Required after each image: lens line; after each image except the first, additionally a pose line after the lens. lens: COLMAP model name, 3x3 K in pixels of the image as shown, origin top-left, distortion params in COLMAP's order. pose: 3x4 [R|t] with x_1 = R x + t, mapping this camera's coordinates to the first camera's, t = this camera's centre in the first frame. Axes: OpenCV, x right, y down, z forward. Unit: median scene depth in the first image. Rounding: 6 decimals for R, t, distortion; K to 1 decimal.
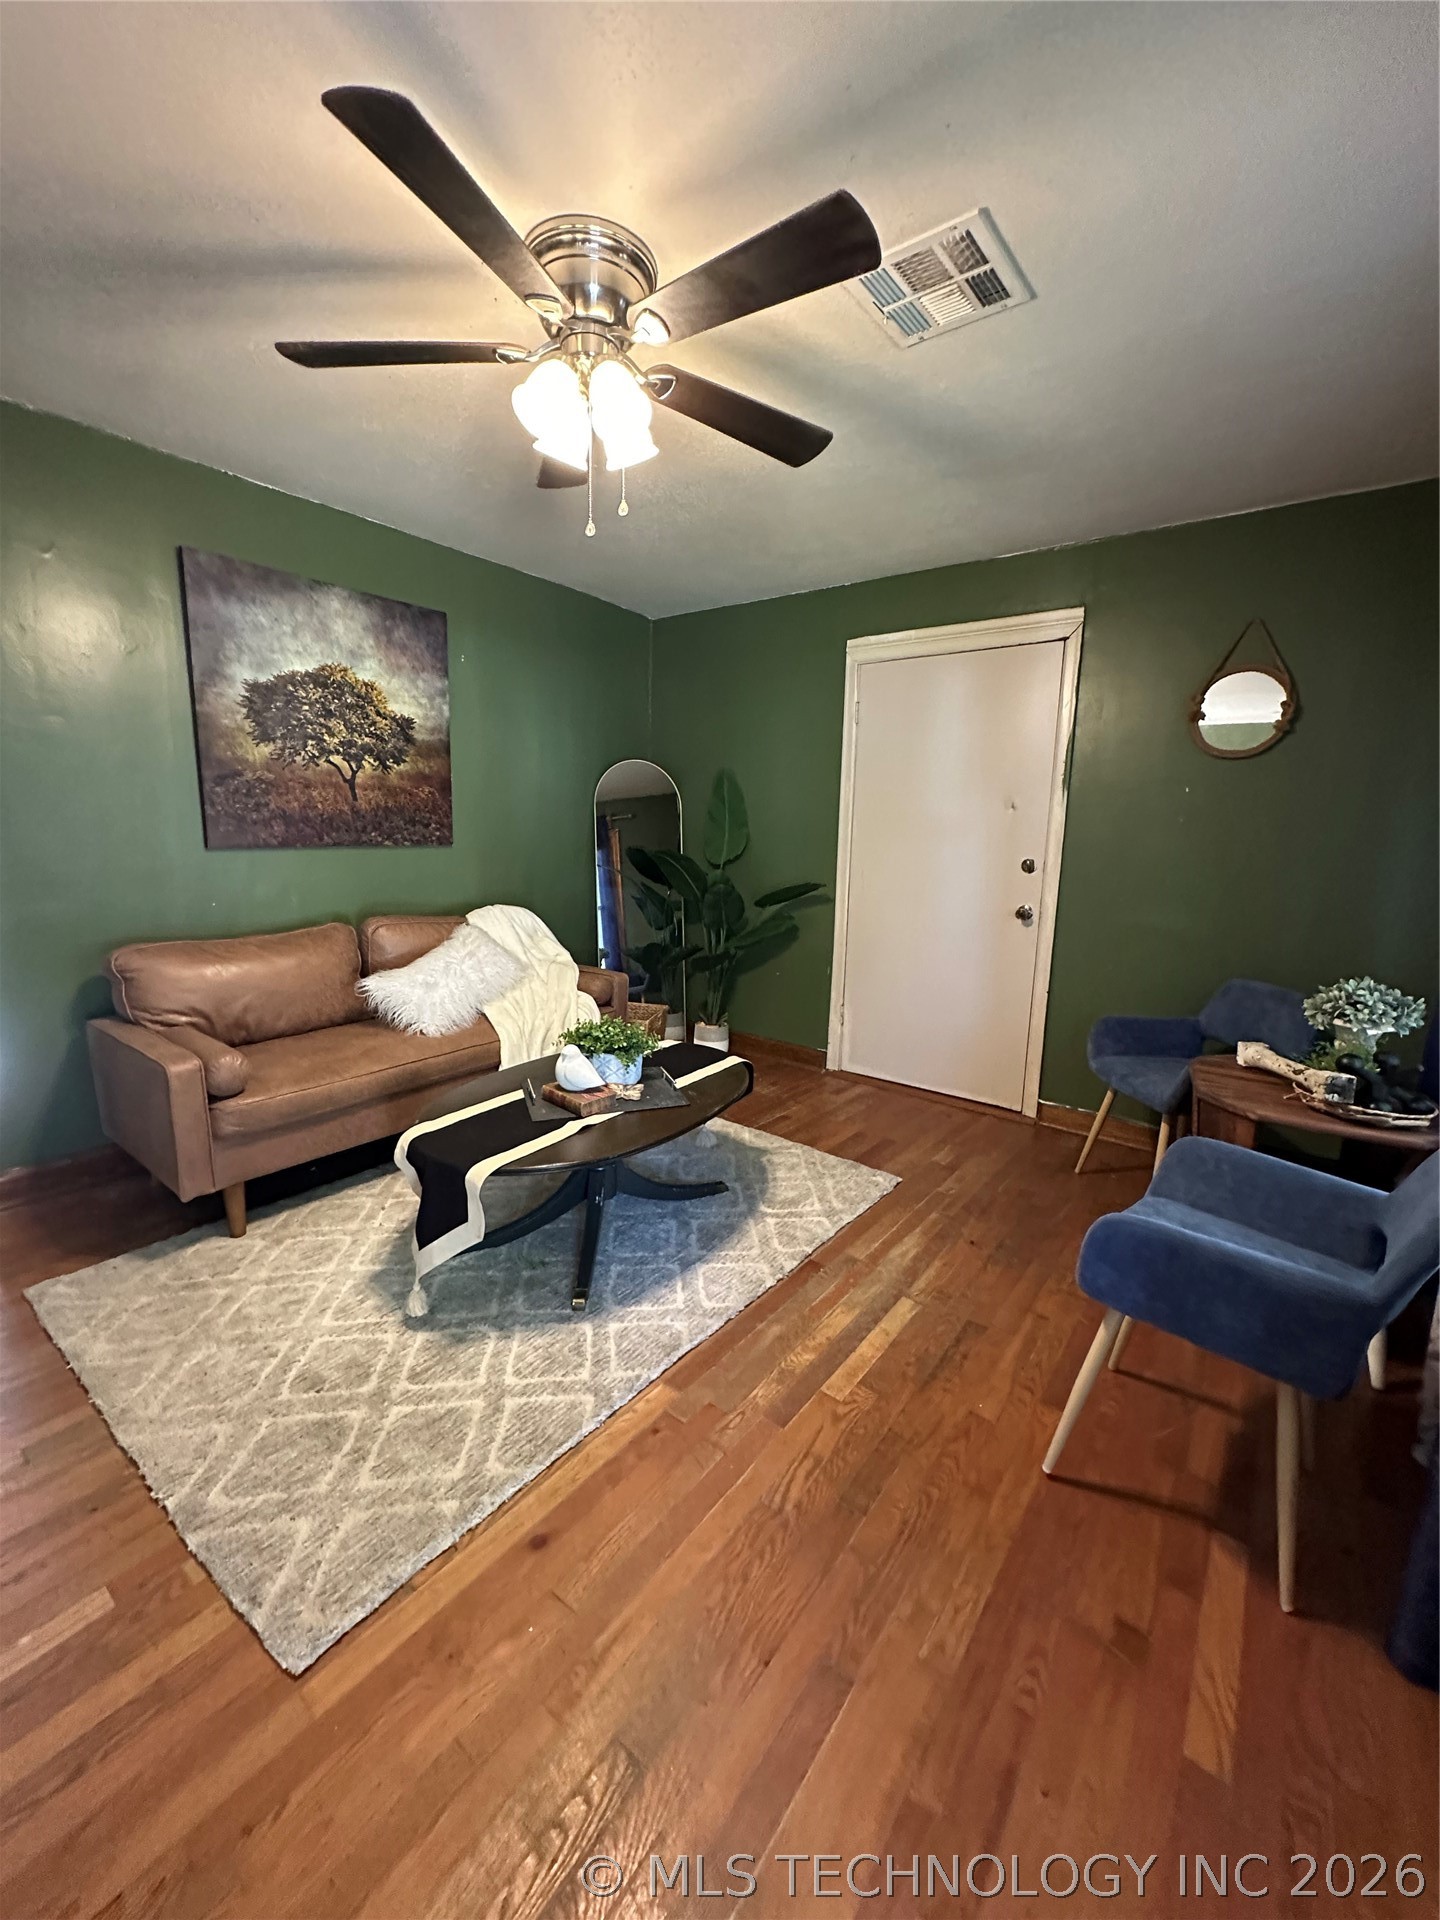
lens RADIAL K [[772.5, 0, 720.0], [0, 772.5, 960.0], [0, 0, 1]] dist [-0.000768, 0.000198]
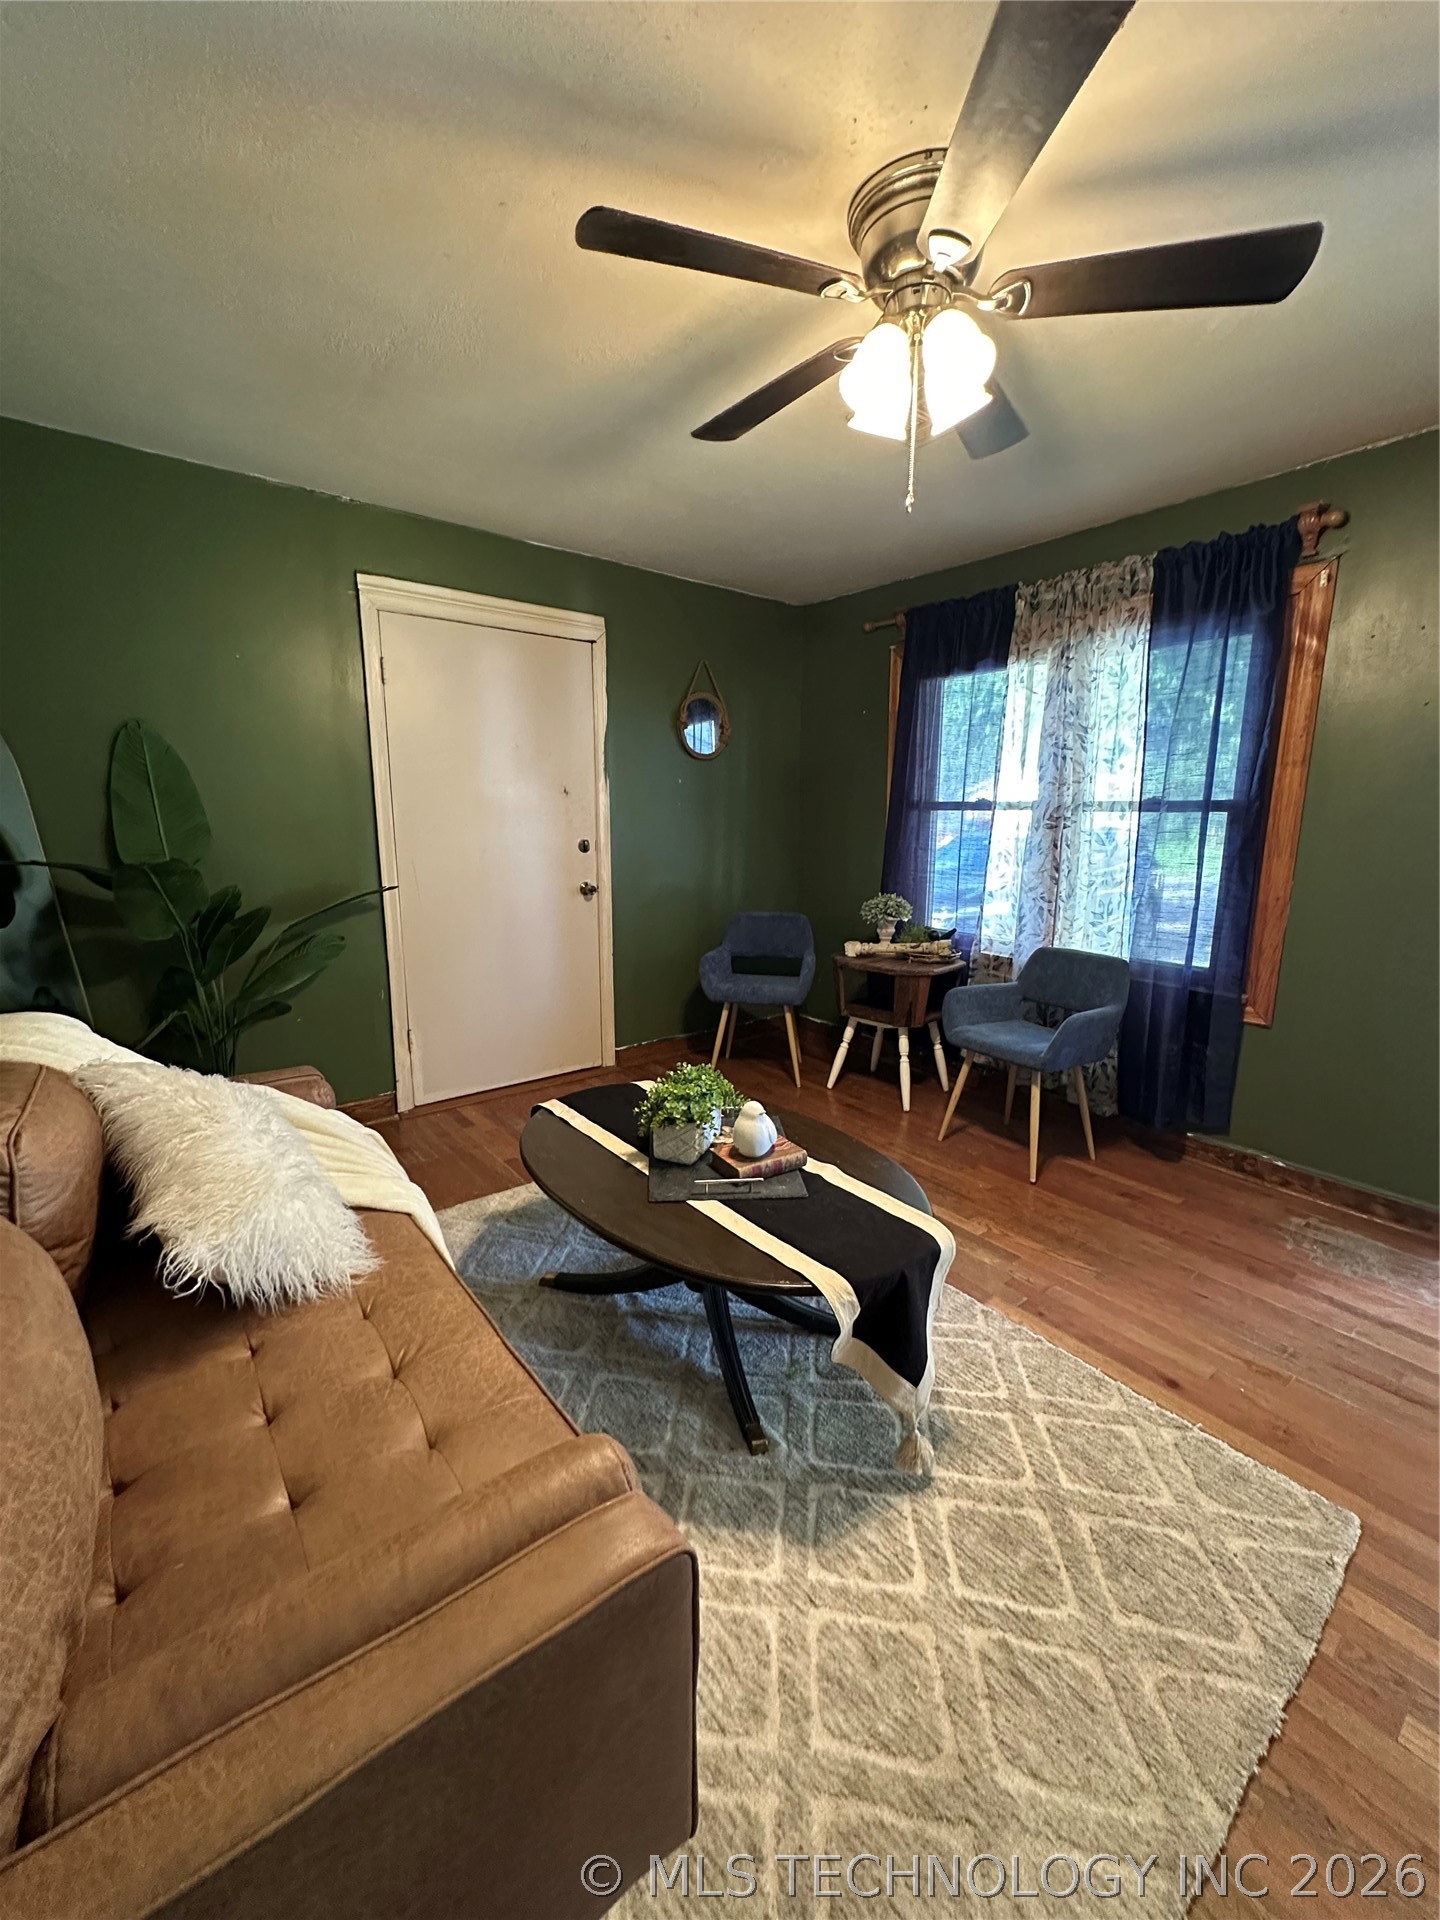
lens RADIAL K [[772.5, 0, 720.0], [0, 772.5, 960.0], [0, 0, 1]] dist [-0.000768, 0.000198]
pose [[0.250801, -0.203234, 0.946464, -0.678671], [0.166347, 0.972218, 0.164685, -0.123117], [-0.953639, 0.116138, 0.277640, 0.578715]]
